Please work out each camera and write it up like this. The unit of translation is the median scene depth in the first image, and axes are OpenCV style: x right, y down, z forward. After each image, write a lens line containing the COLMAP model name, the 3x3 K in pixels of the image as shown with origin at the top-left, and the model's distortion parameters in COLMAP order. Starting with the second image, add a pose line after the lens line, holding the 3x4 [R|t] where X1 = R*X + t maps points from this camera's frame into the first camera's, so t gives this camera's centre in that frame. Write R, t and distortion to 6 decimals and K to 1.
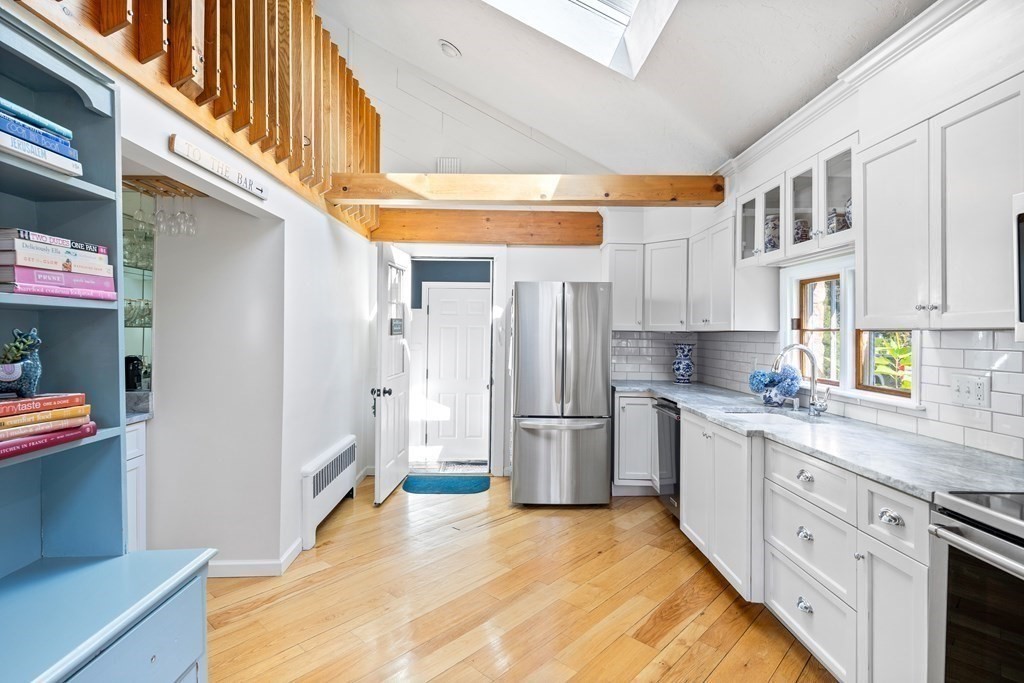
lens RADIAL K [[503.1, 0, 505.7], [0, 503.1, 328.7], [0, 0, 1]] dist [0.002674, -0.000052]
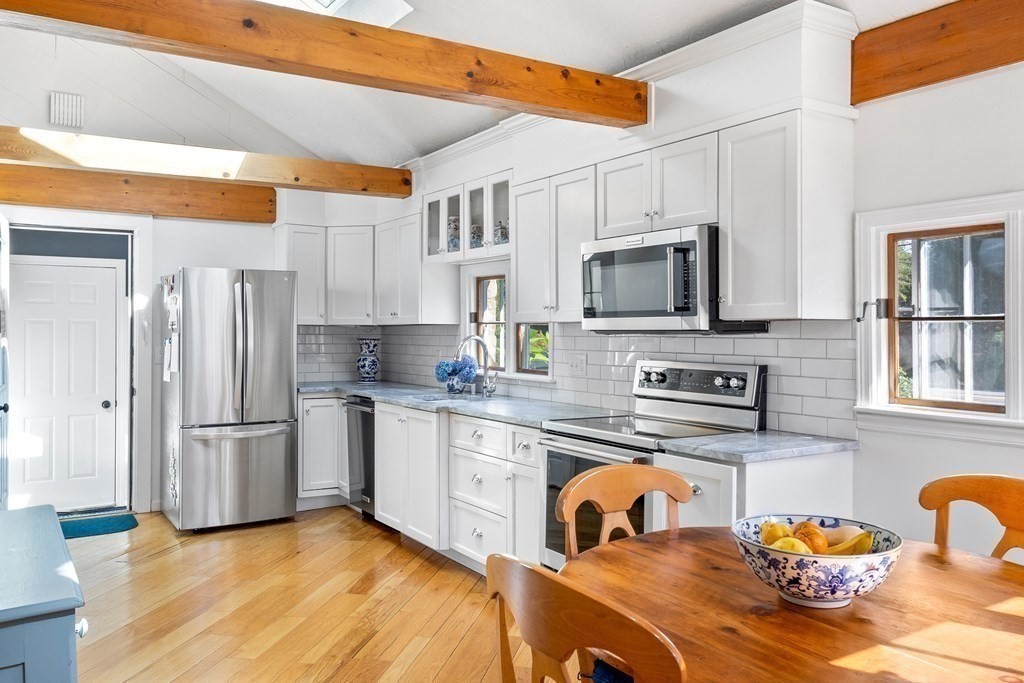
lens RADIAL K [[805.6, 0, 508.8], [0, 805.6, 325.6], [0, 0, 1]] dist [-0.000807, 0.003854]
pose [[0.850083, -0.006244, 0.526611, -0.271361], [0.003979, 0.999977, 0.005434, -0.001079], [-0.526633, -0.002524, 0.850089, -0.512253]]
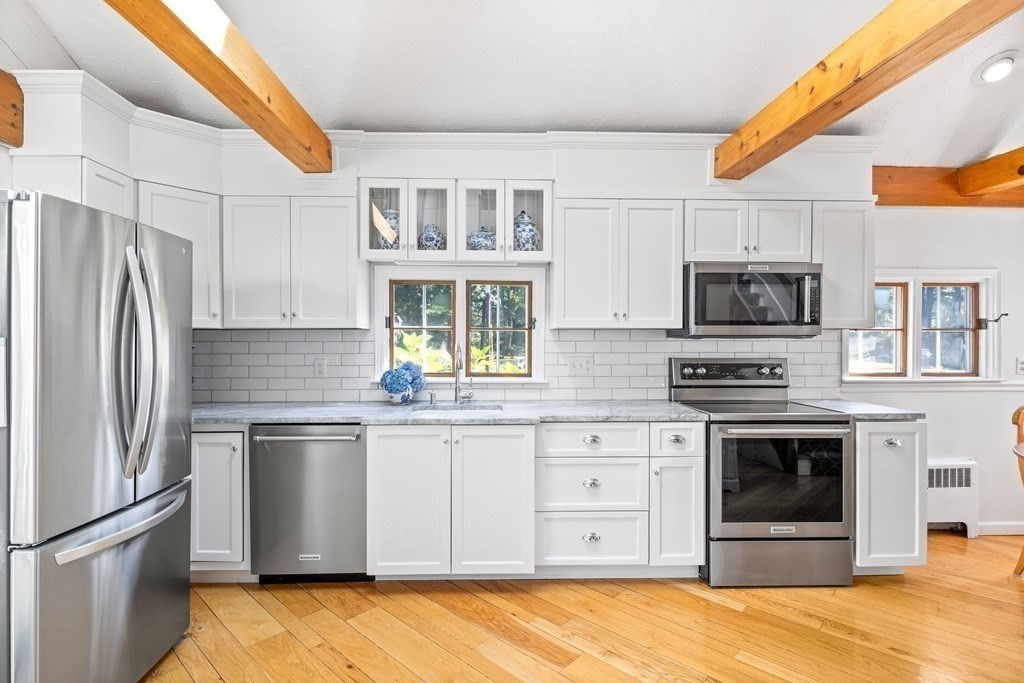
lens RADIAL K [[497.7, 0, 512.0], [0, 497.7, 341.5], [0, 0, 1]] dist [0.000352, 0.000117]
pose [[-0.016481, -0.012993, 0.999780, -0.432709], [-0.007349, 0.999890, 0.012874, 0.014528], [-0.999837, -0.007135, -0.016574, 0.768723]]
